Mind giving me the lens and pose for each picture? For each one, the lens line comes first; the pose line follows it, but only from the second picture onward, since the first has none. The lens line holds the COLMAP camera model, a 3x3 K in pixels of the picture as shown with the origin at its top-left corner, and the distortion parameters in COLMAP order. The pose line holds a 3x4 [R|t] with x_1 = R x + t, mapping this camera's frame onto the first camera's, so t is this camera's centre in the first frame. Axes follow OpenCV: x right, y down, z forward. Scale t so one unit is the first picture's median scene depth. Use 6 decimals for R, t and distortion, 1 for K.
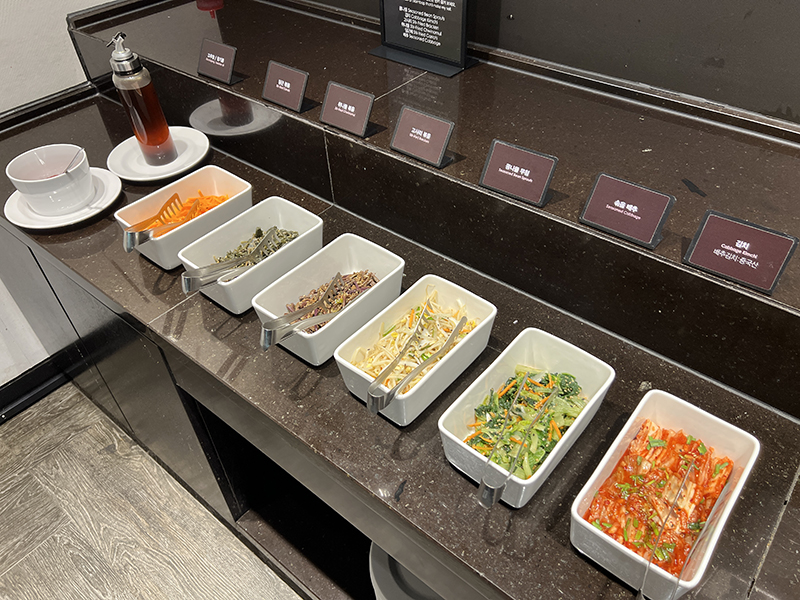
lens RADIAL K [[615.1, 0, 400.0], [0, 615.1, 300.0], [0, 0, 1]] dist [-0.004616, -0.004890]
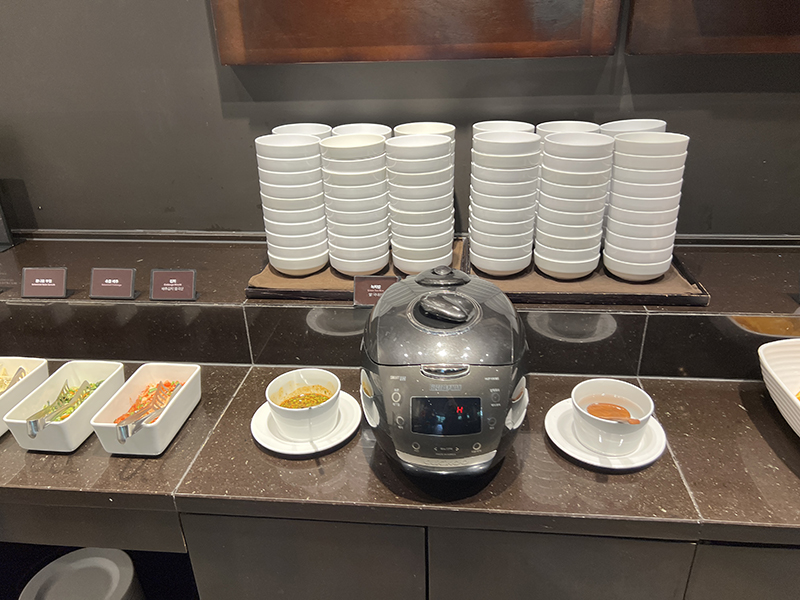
lens RADIAL K [[594.2, 0, 400.0], [0, 594.2, 300.0], [0, 0, 1]] dist [0.026281, 0.001930]
pose [[0.835023, -0.227230, 0.501102, 0.169953], [0.374673, 0.901784, -0.215420, 0.520742], [-0.402936, 0.367630, 0.838147, -0.678281]]
